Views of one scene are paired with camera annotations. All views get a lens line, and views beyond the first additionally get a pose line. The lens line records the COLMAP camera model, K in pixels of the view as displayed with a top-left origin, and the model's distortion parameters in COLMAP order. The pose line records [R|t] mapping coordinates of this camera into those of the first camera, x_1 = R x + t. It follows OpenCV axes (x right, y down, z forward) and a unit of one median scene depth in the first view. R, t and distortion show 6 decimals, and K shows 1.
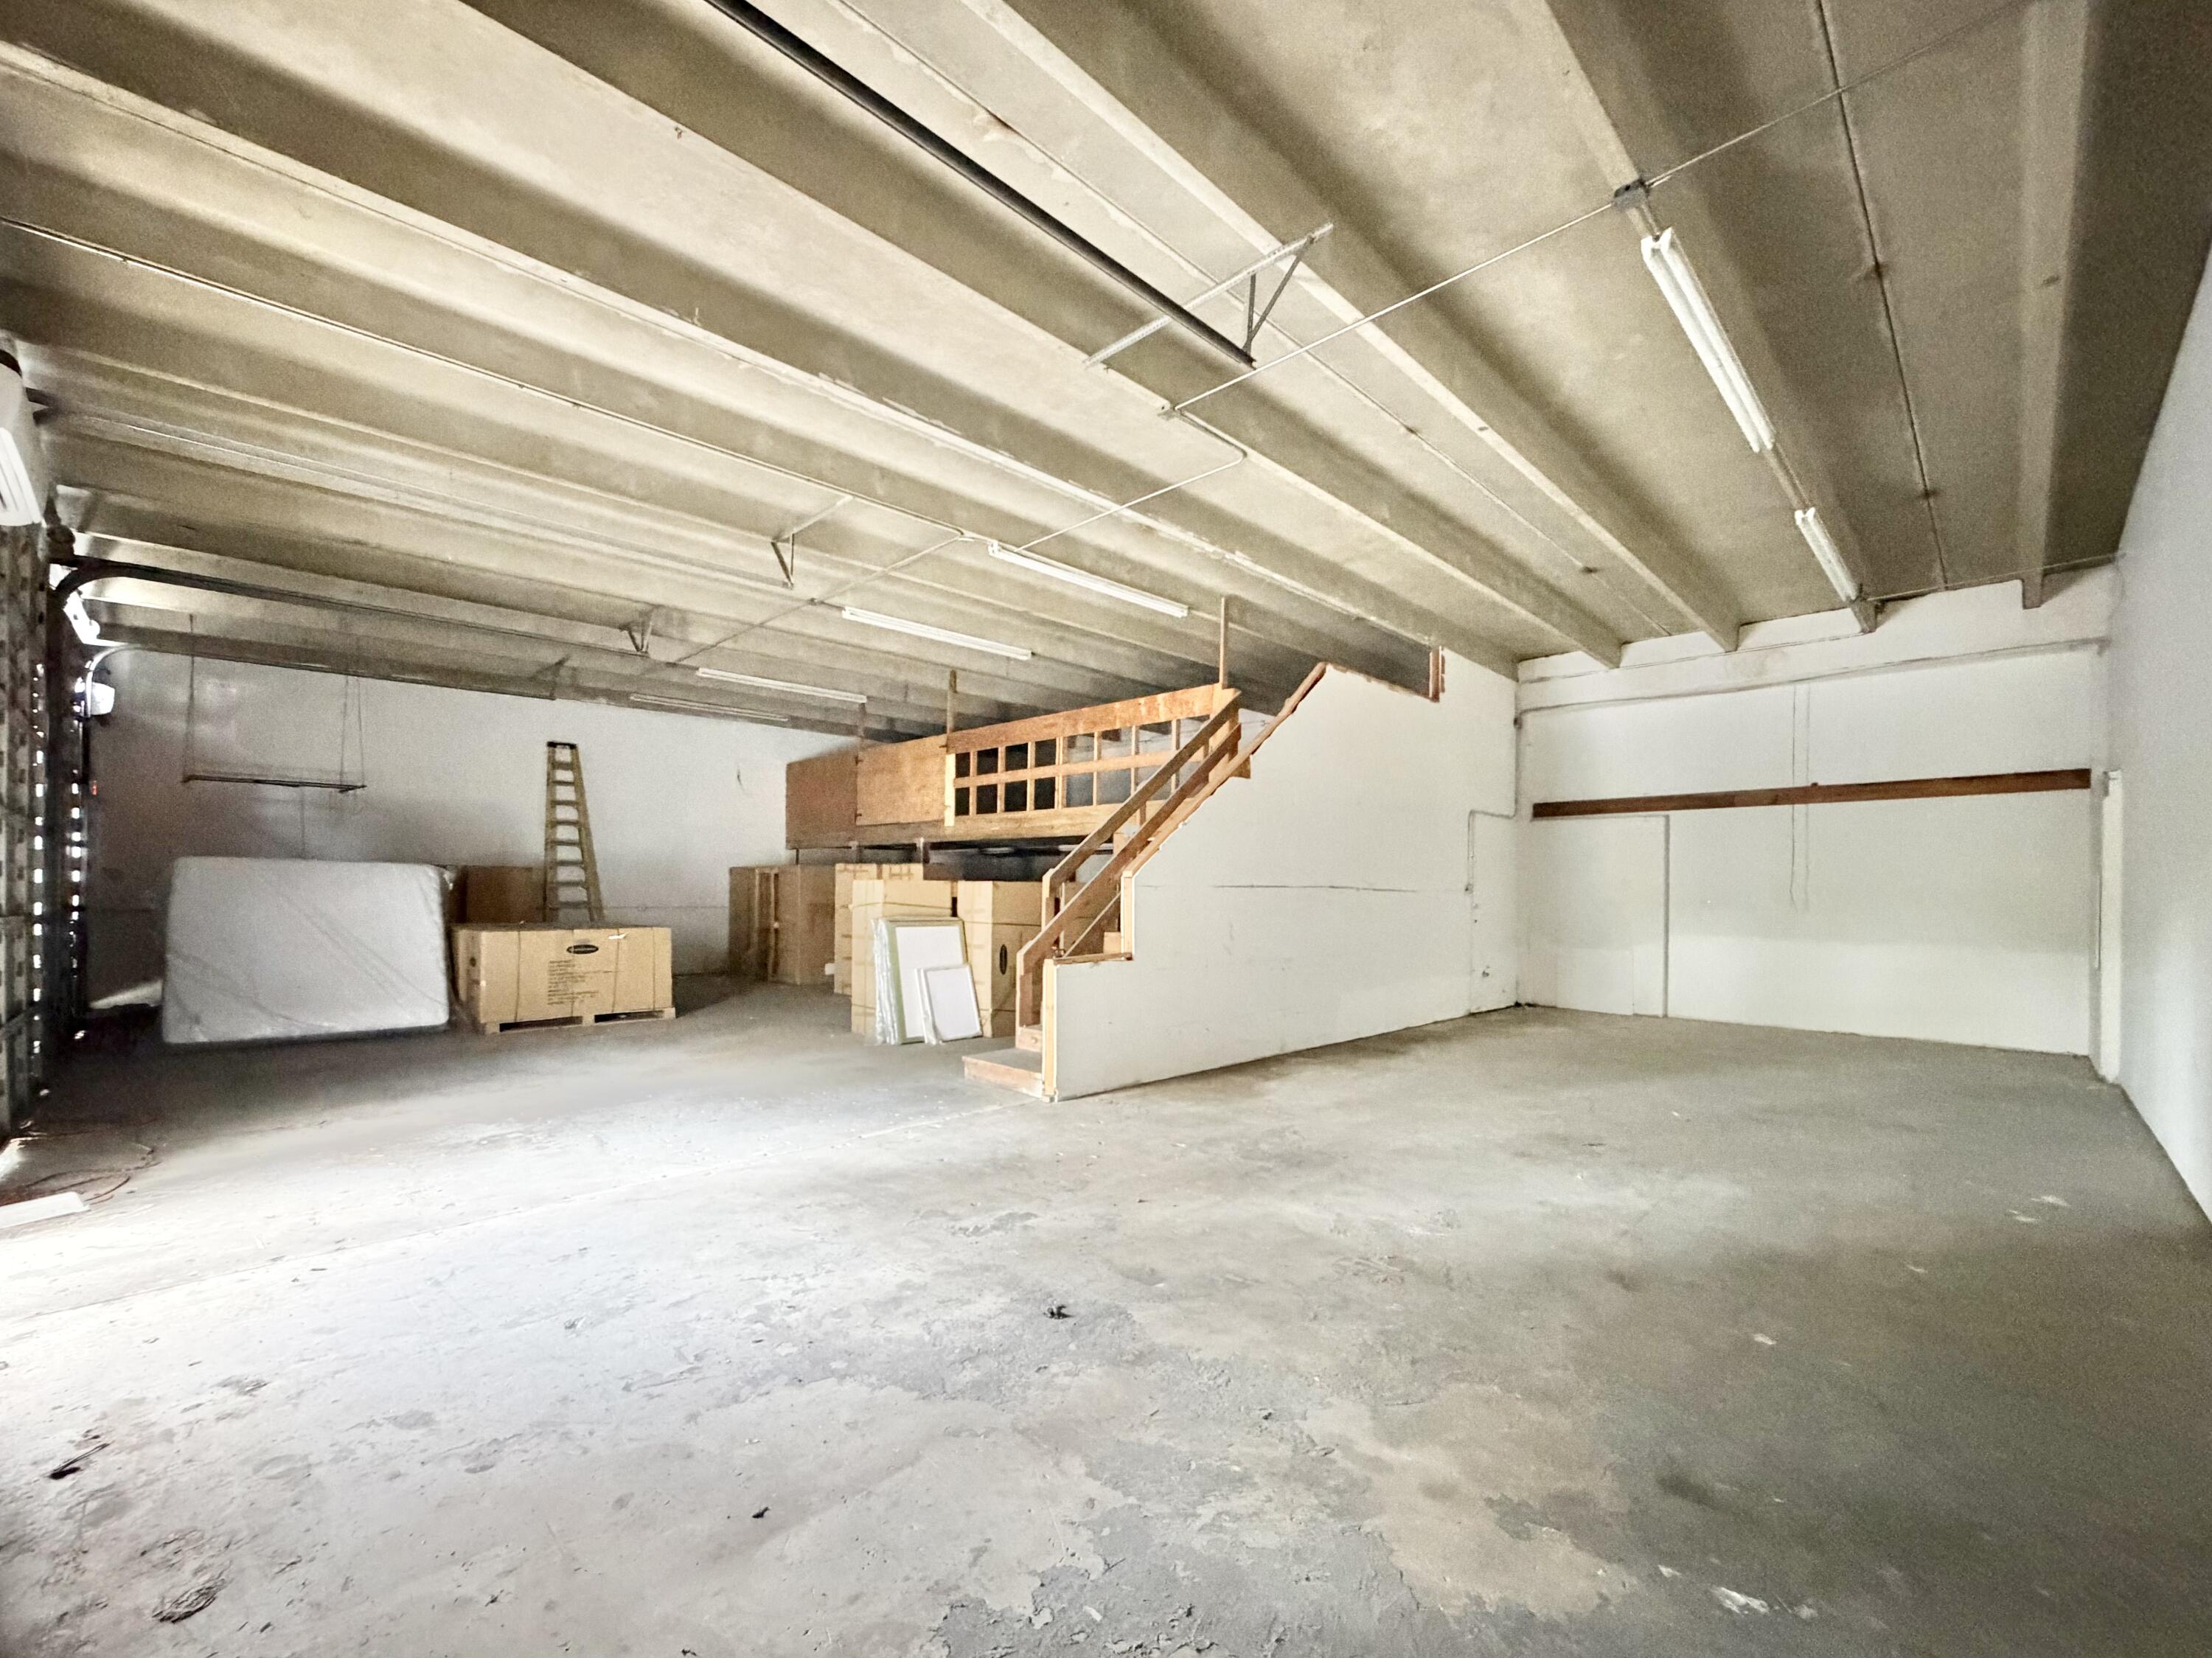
lens RADIAL K [[923.2, 0, 1098.0], [0, 923.2, 887.3], [0, 0, 1]] dist [-0.000548, 0.000327]
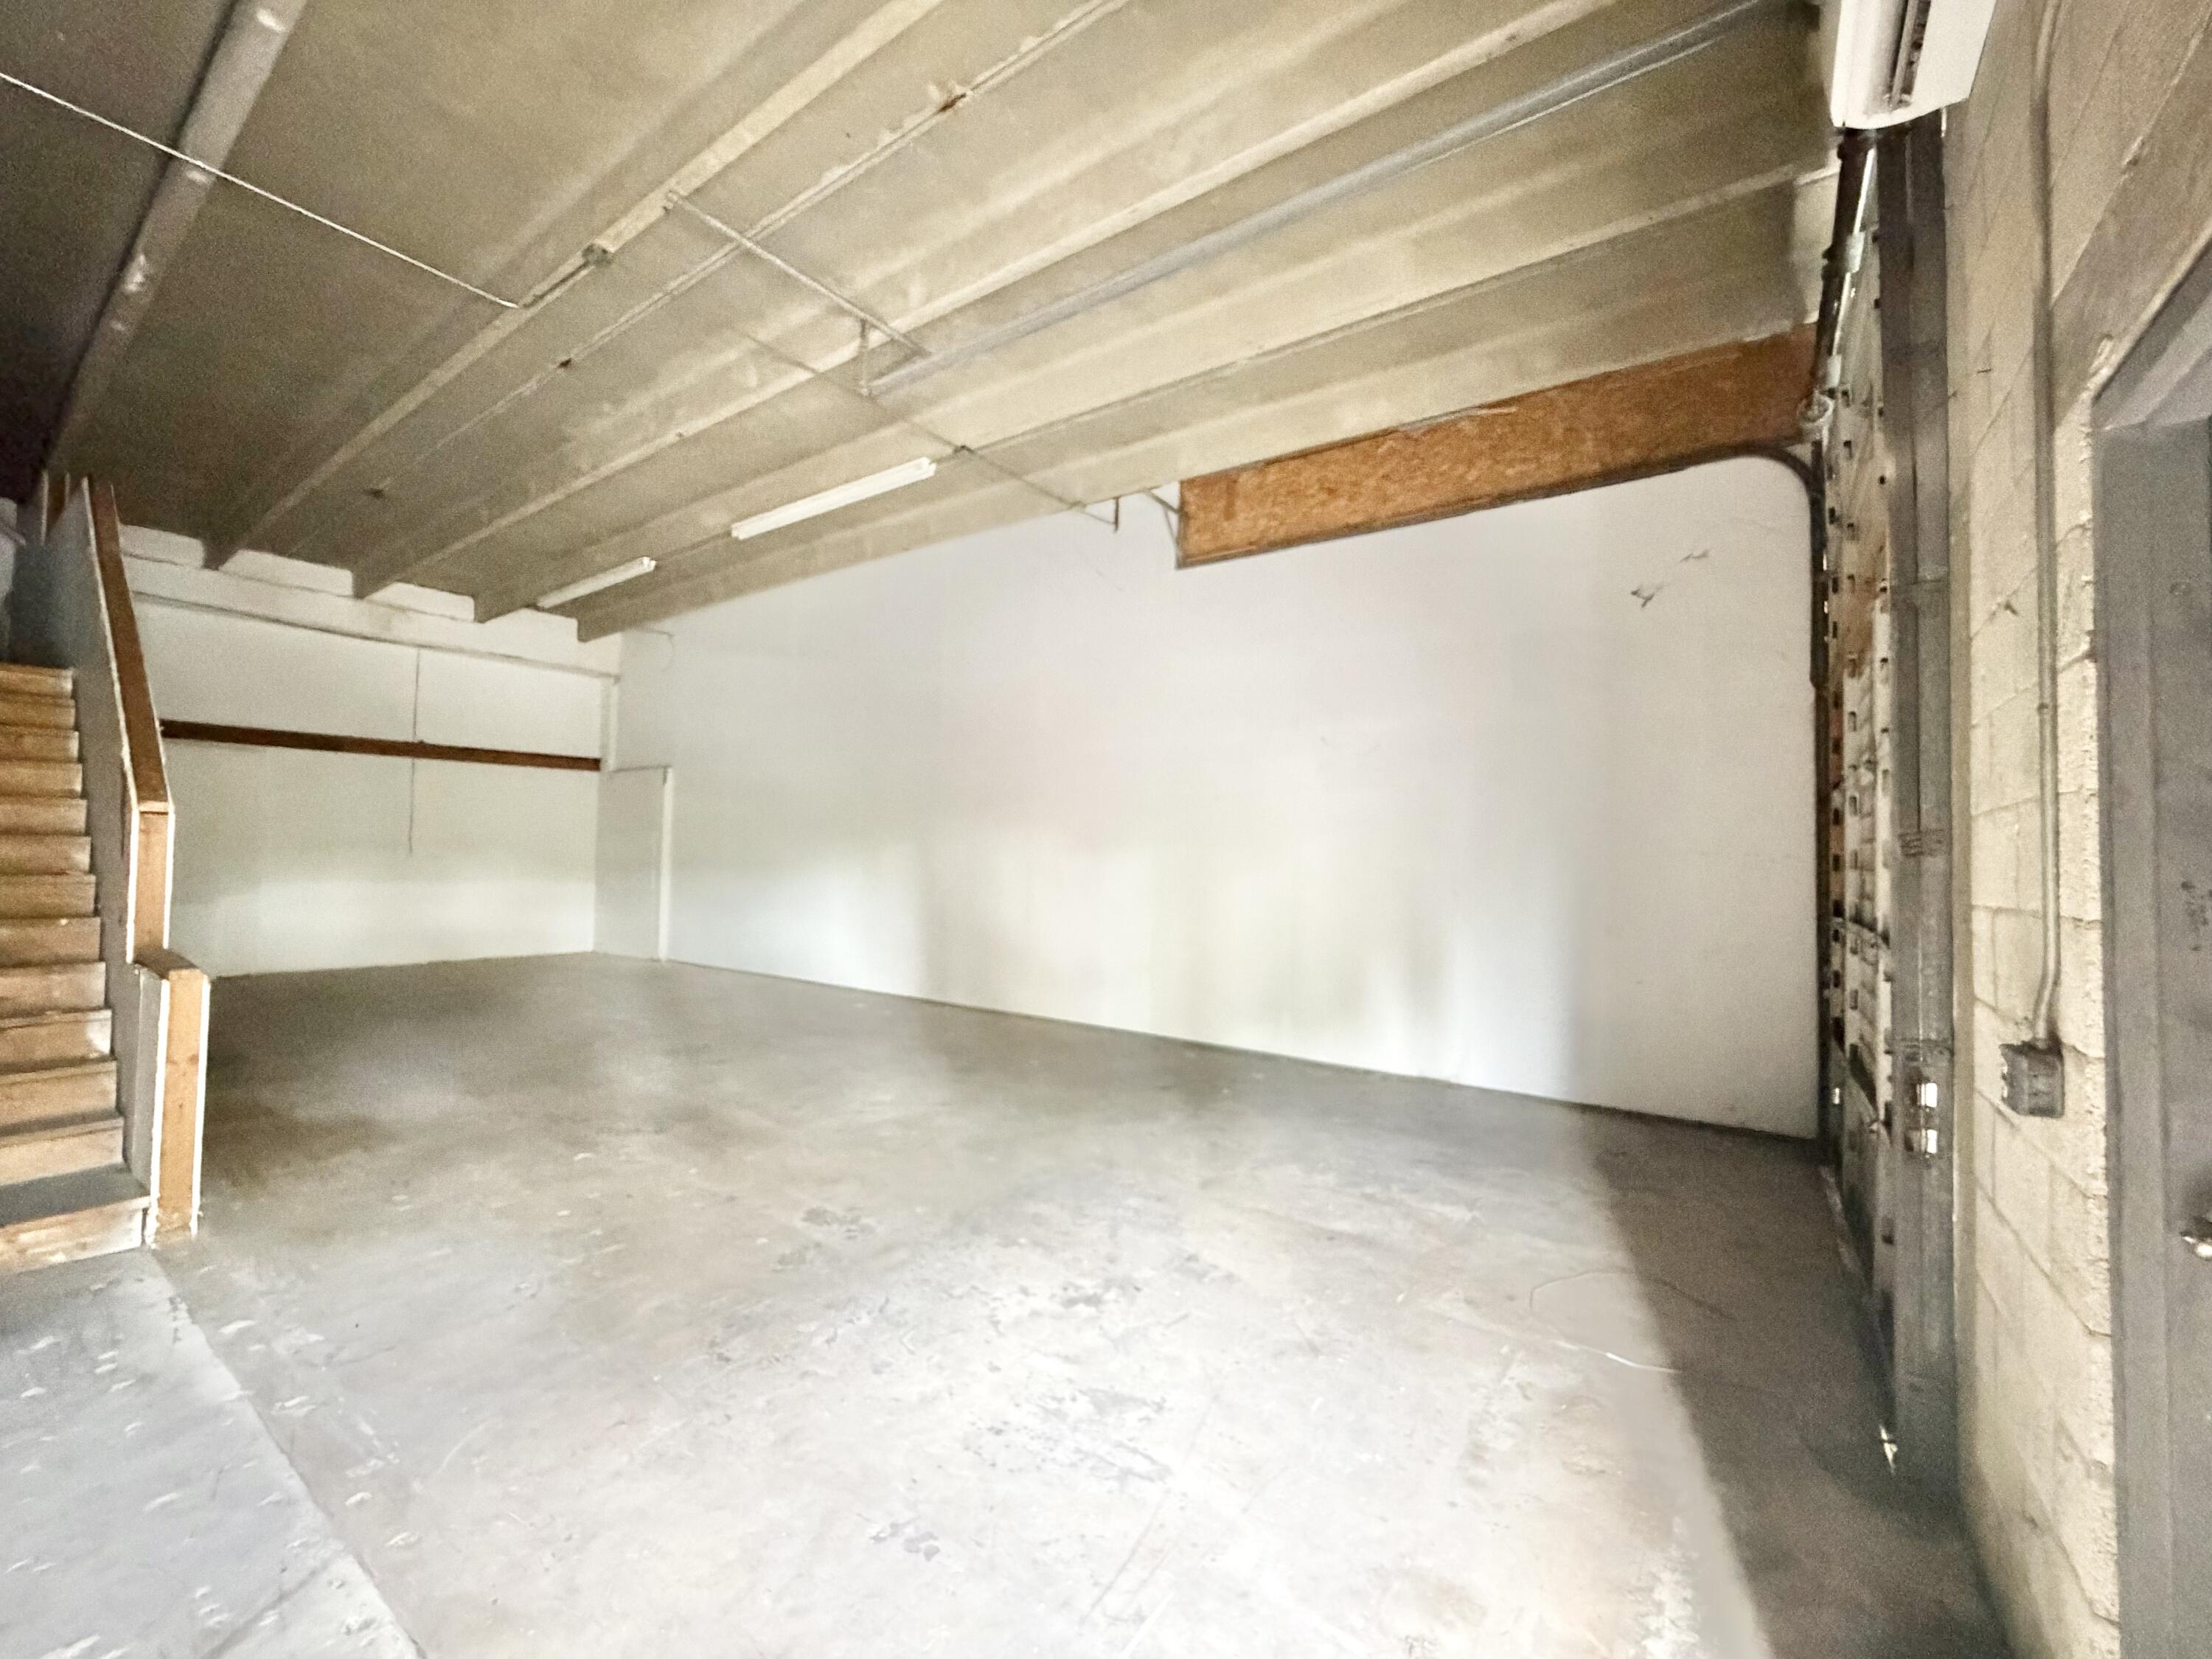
lens RADIAL K [[886.2, 0, 1101.5], [0, 886.2, 829.8], [0, 0, 1]] dist [0.000063, -0.000146]
pose [[-0.153512, 0.017210, 0.987997, -0.424138], [-0.022077, 0.999539, -0.020842, -0.001531], [-0.987900, -0.025012, -0.153061, 0.376209]]
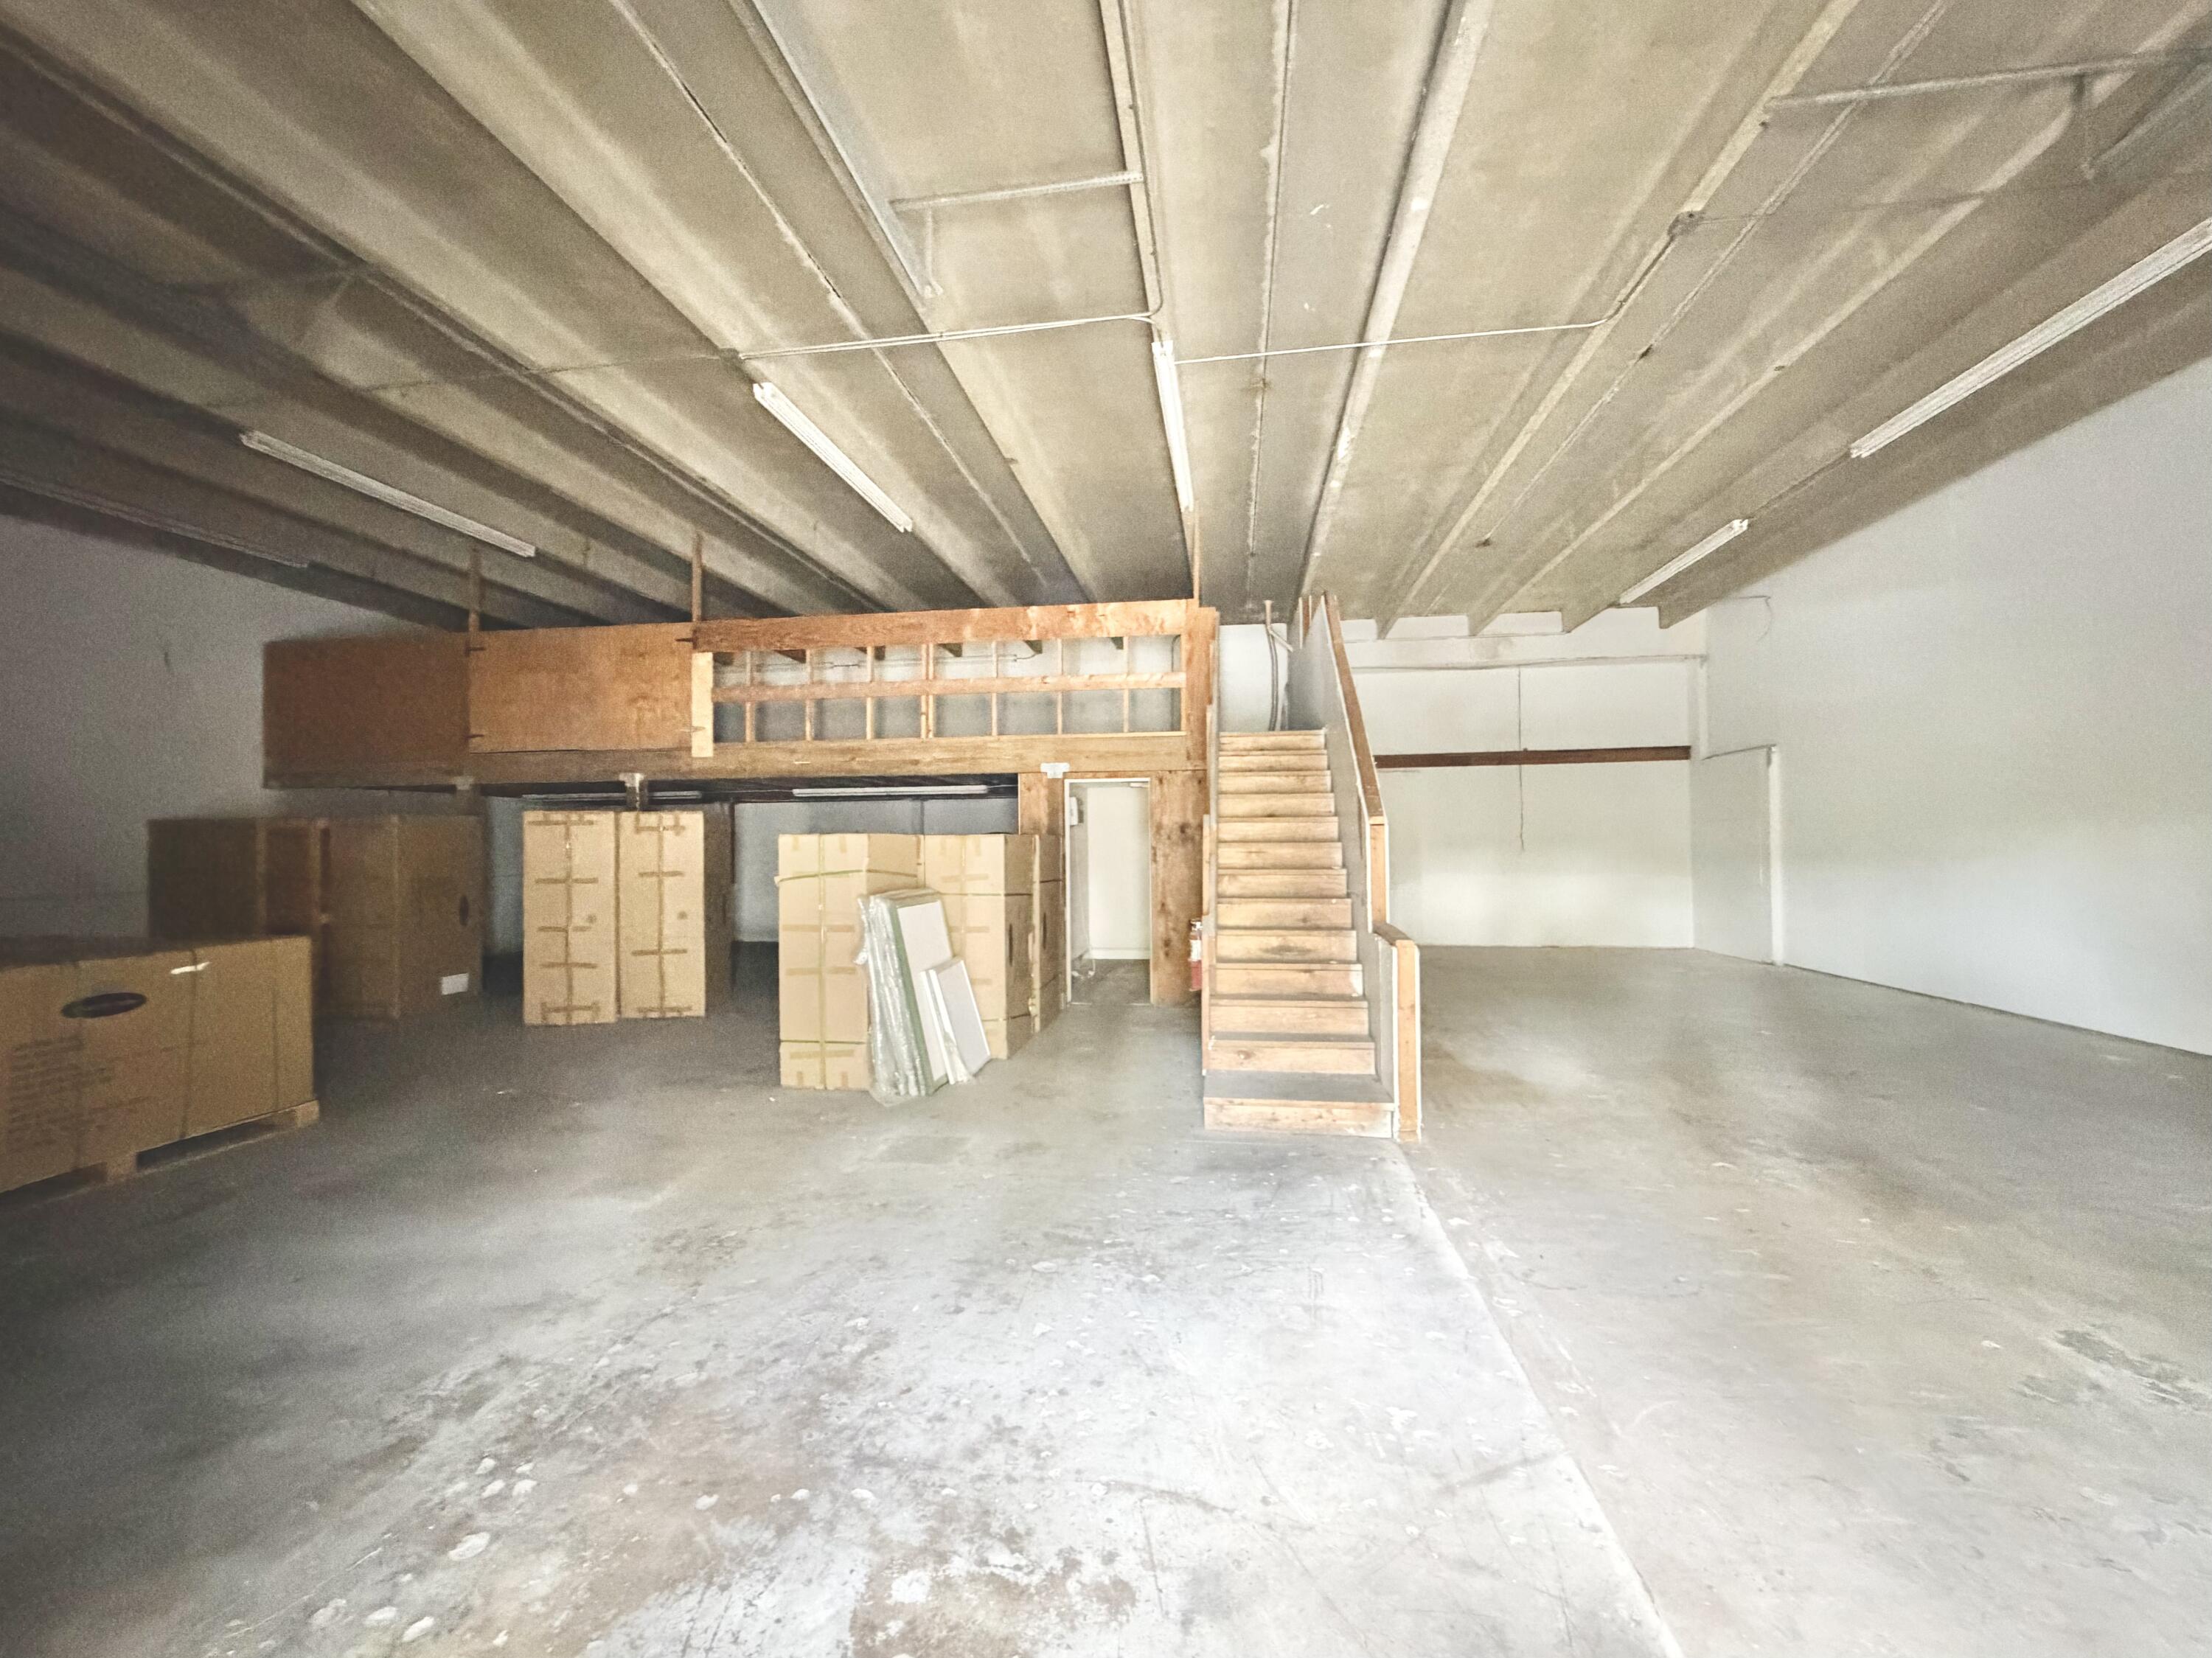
lens RADIAL K [[900.0, 0, 1106.0], [0, 900.0, 829.0], [0, 0, 1]] dist [-0.000352, 0.000176]
pose [[0.801132, -0.007797, 0.598437, -0.434536], [0.016270, 0.999829, -0.008754, -0.003026], [-0.598266, 0.016750, 0.801122, 0.388907]]
